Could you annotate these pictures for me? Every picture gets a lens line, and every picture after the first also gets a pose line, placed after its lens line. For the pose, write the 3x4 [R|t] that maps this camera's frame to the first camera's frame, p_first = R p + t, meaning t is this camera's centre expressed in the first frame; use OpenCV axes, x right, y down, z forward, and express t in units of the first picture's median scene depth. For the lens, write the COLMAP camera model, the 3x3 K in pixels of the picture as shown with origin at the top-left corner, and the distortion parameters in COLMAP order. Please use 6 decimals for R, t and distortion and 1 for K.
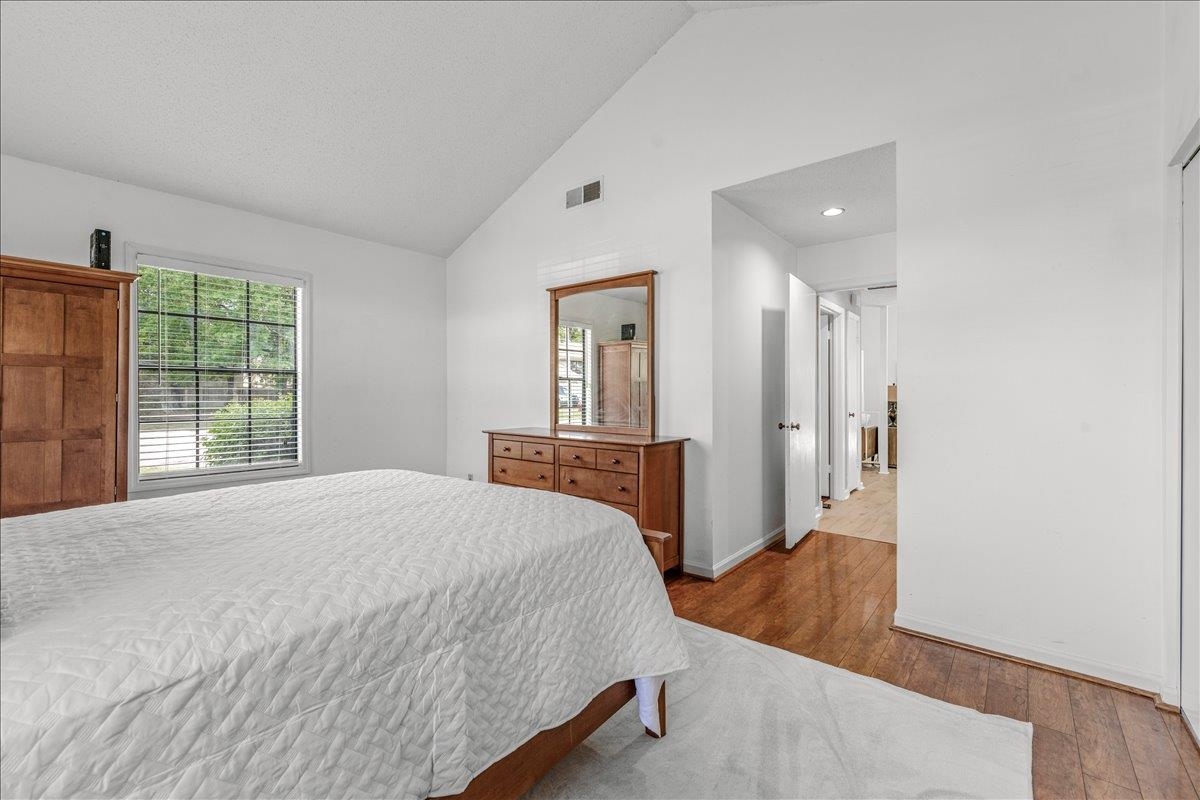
lens RADIAL K [[514.5, 0, 598.0], [0, 514.5, 395.1], [0, 0, 1]] dist [0.000102, 0.000147]
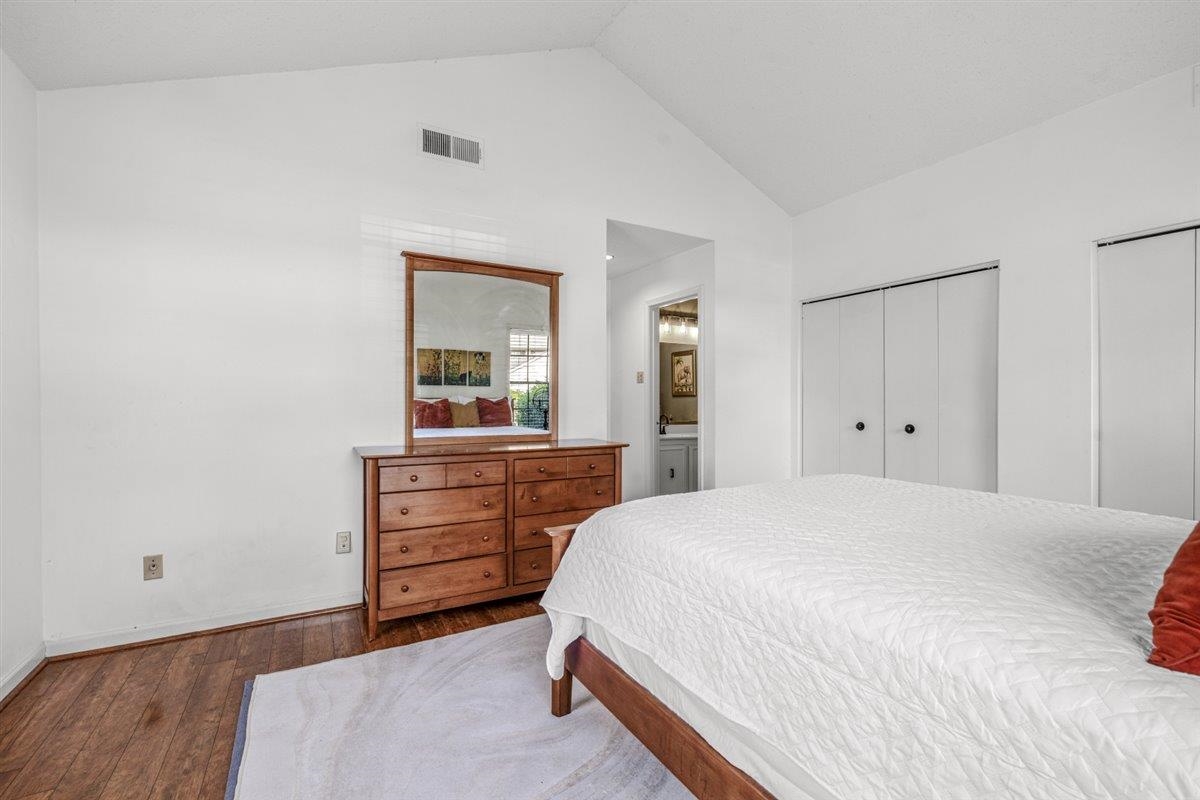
lens RADIAL K [[514.5, 0, 598.0], [0, 514.5, 395.1], [0, 0, 1]] dist [0.000102, 0.000147]
pose [[0.356800, 0.002611, 0.934177, -0.797702], [-0.002156, 0.999996, -0.001972, -0.004903], [-0.934178, -0.001310, 0.356804, 0.578316]]
